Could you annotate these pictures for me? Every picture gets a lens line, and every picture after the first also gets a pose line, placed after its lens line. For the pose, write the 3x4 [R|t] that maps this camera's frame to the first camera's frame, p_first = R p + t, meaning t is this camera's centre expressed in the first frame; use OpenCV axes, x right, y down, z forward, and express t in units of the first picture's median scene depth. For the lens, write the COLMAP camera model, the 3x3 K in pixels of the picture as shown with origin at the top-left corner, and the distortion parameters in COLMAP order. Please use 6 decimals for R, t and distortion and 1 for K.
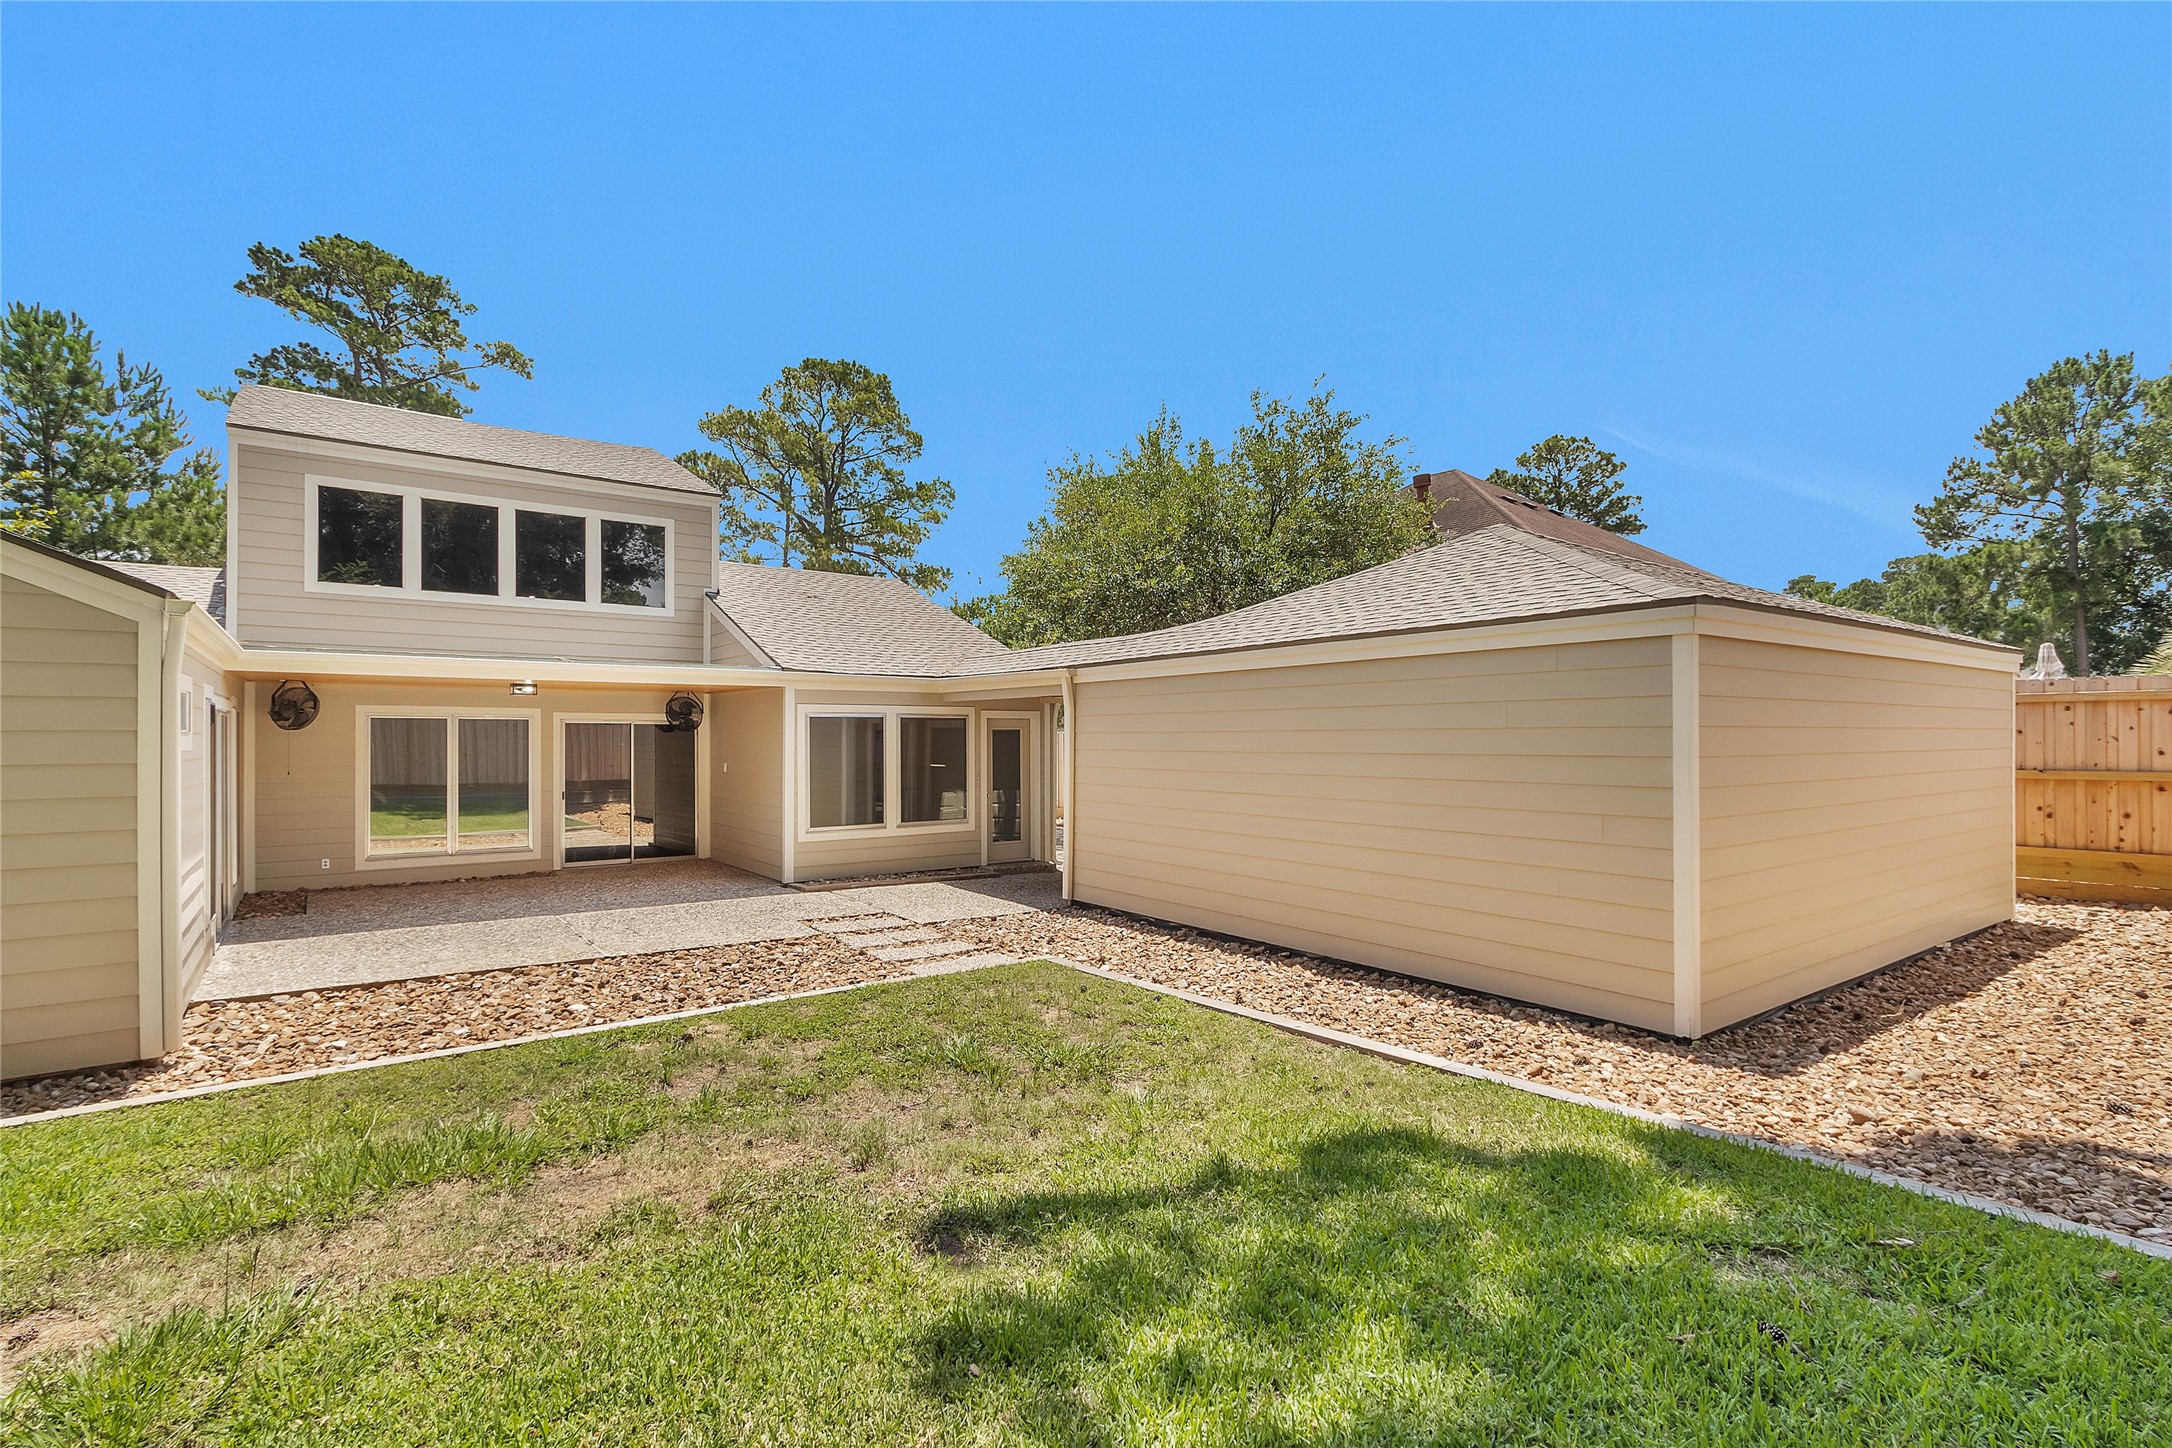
lens RADIAL K [[985.8, 0, 1081.2], [0, 985.8, 730.4], [0, 0, 1]] dist [0.005068, -0.000104]
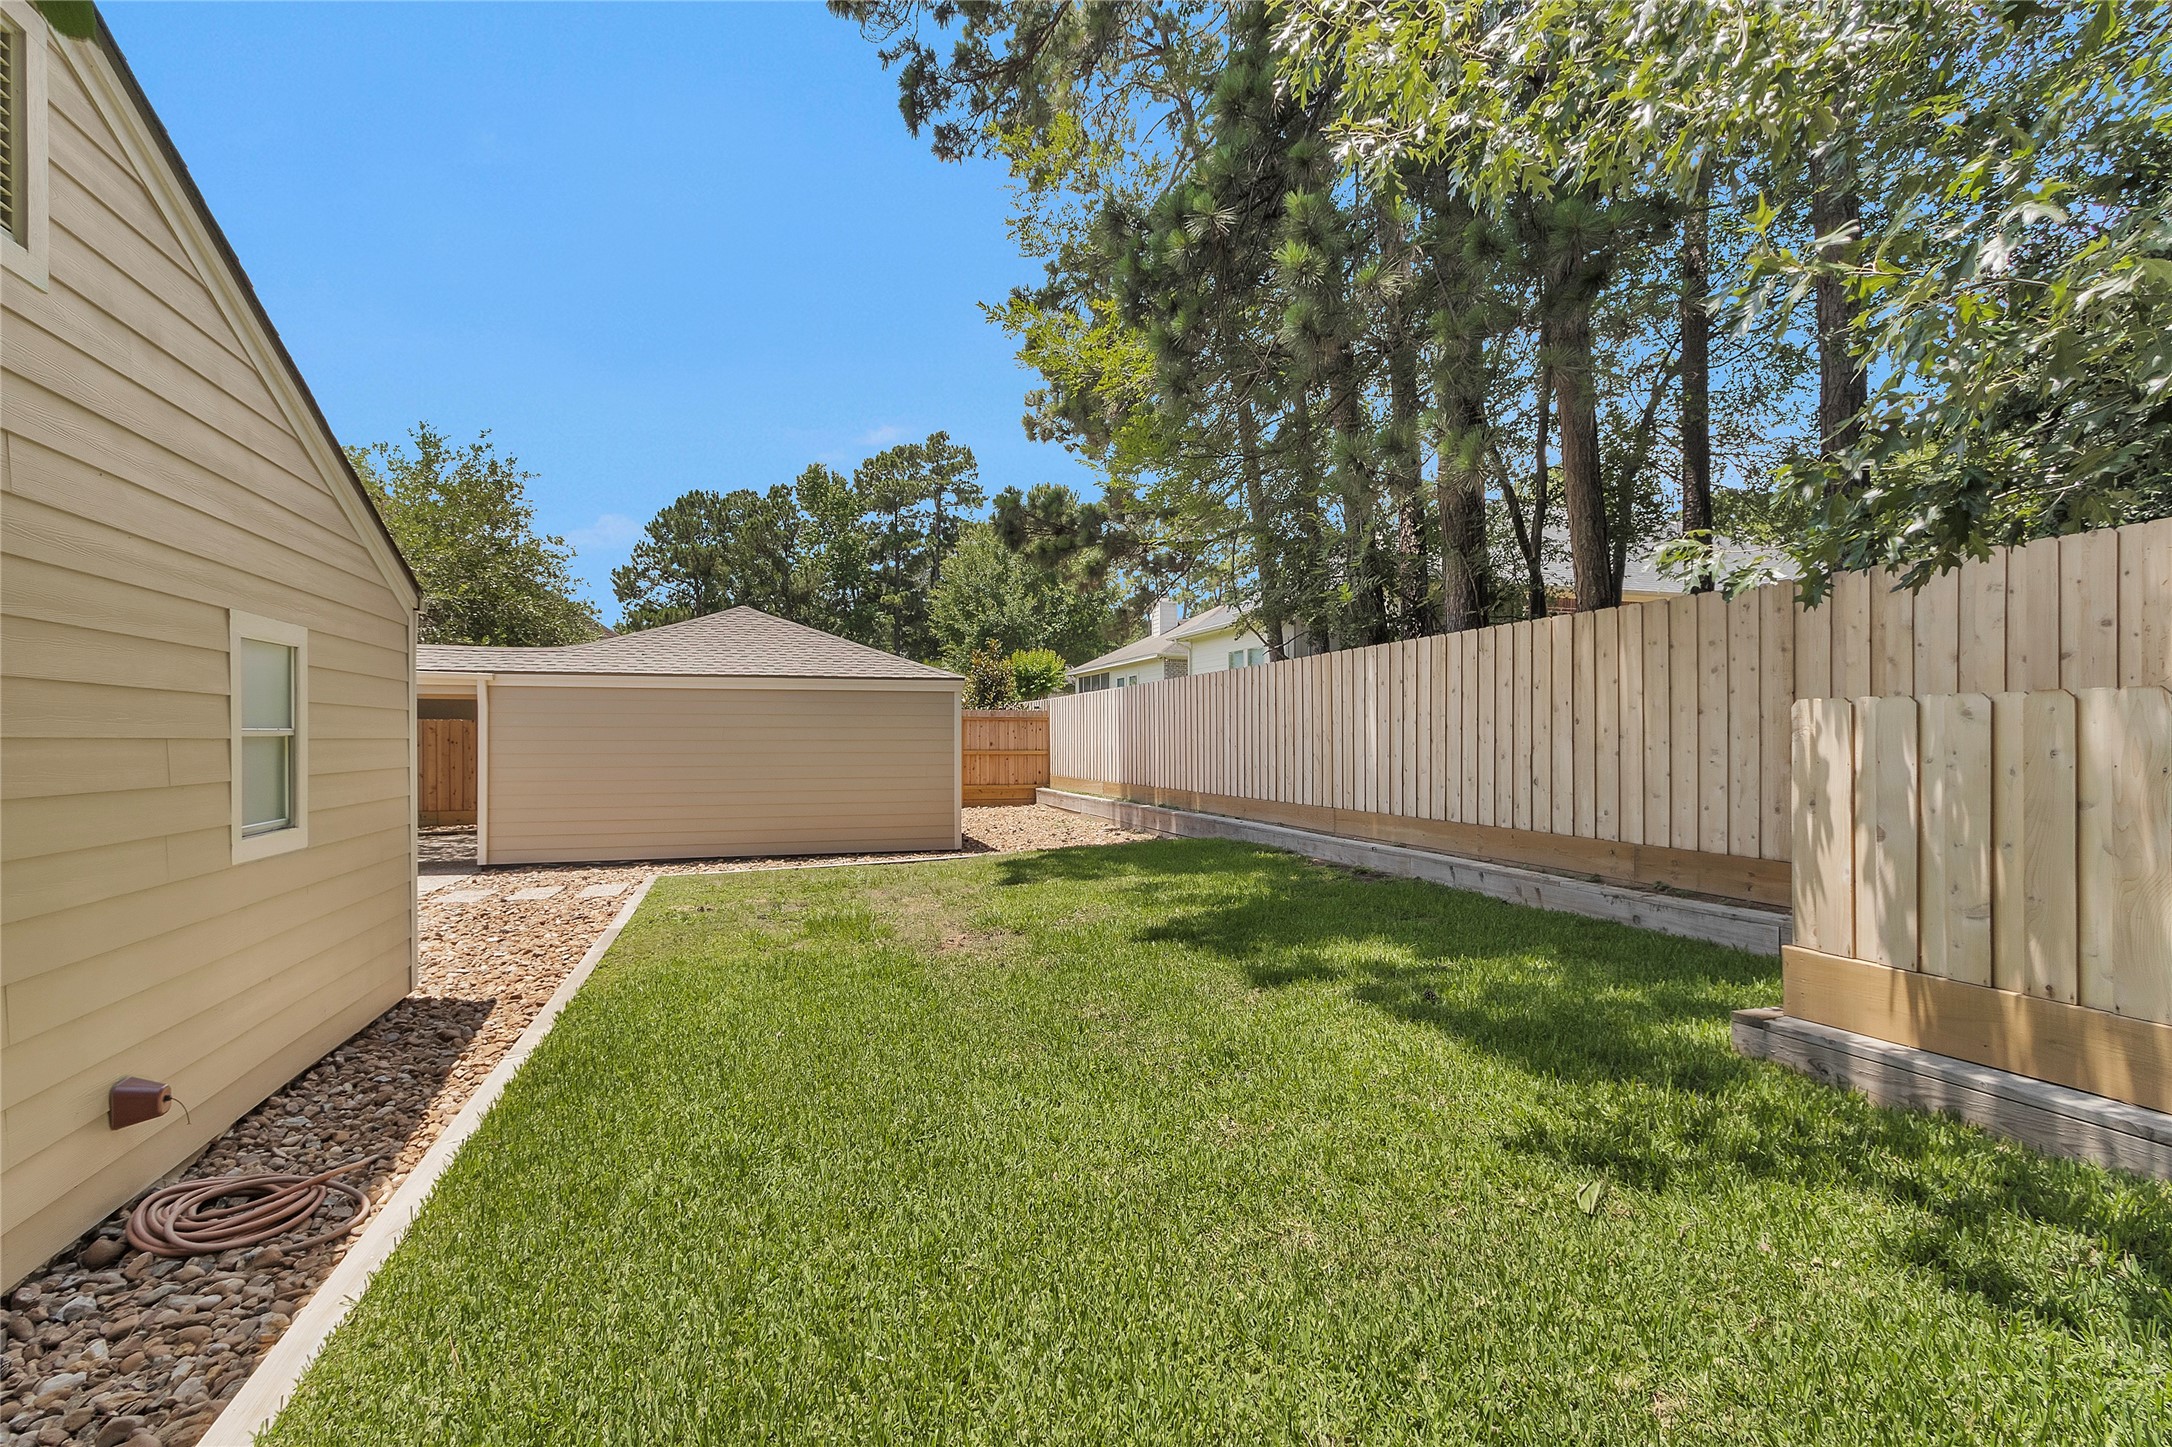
lens RADIAL K [[985.8, 0, 1064.7], [0, 985.8, 742.3], [0, 0, 1]] dist [0.005068, -0.000104]
pose [[0.323571, 0.000585, 0.946204, -0.675085], [-0.002891, 0.999996, 0.000370, 0.013060], [-0.946200, -0.002855, 0.323571, -0.029160]]
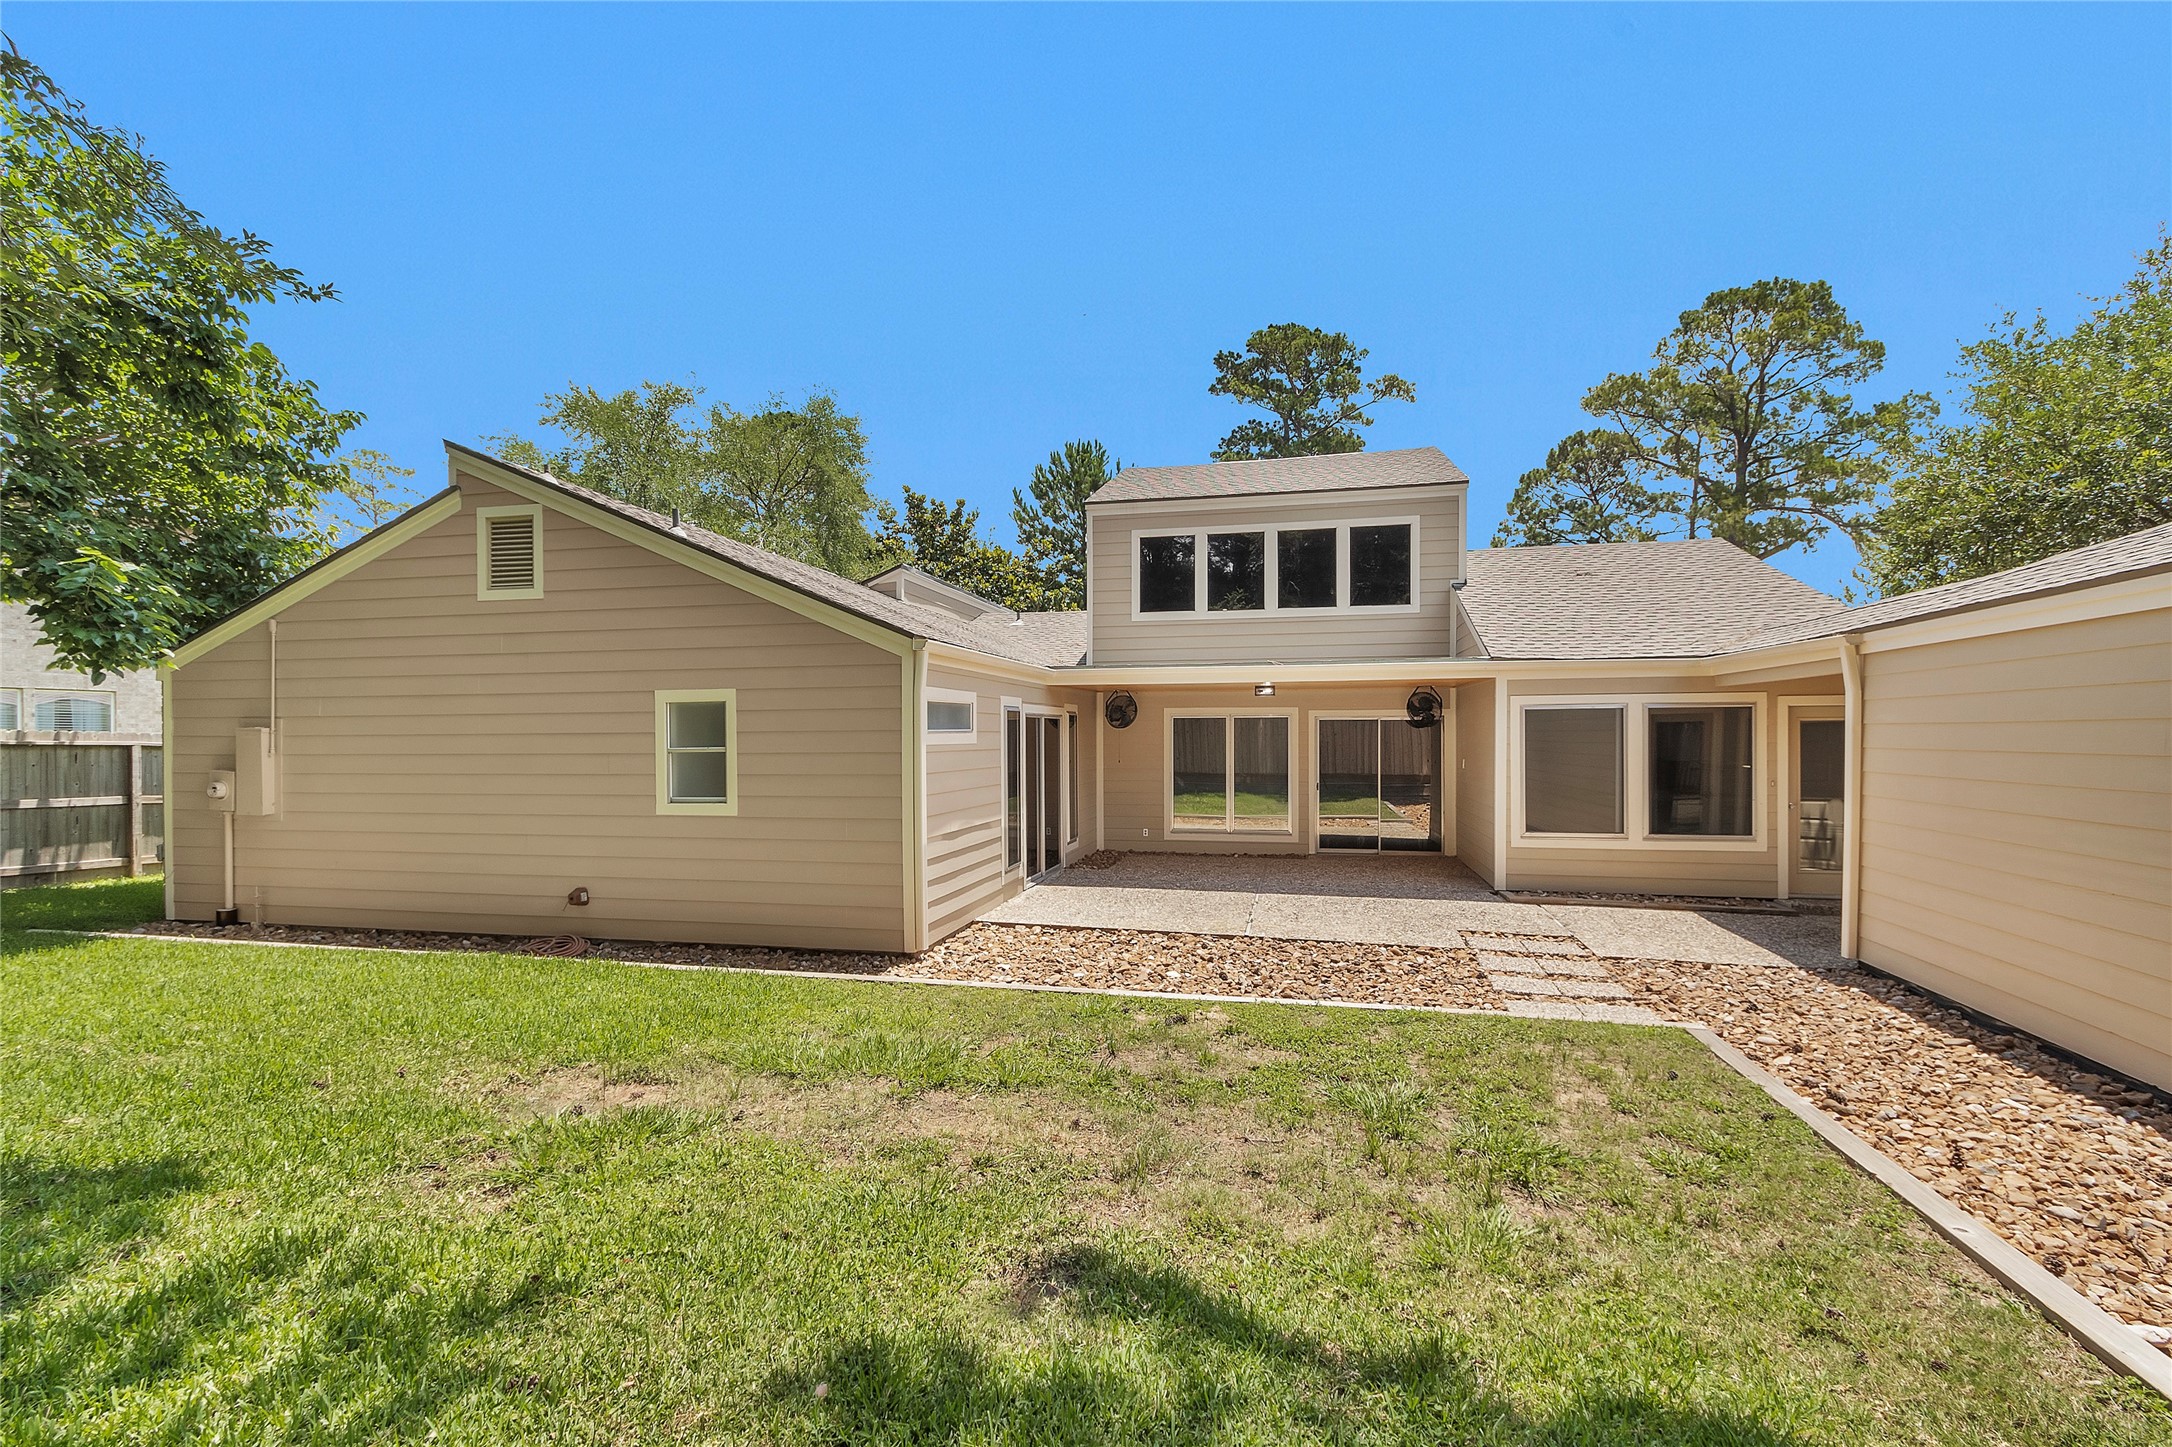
lens RADIAL K [[985.8, 0, 1101.6], [0, 985.8, 740.7], [0, 0, 1]] dist [0.005068, -0.000104]
pose [[0.652465, 0.002544, -0.757814, 0.148100], [0.009303, 0.999892, 0.011367, 0.000832], [0.757761, -0.014466, 0.652371, 0.109323]]
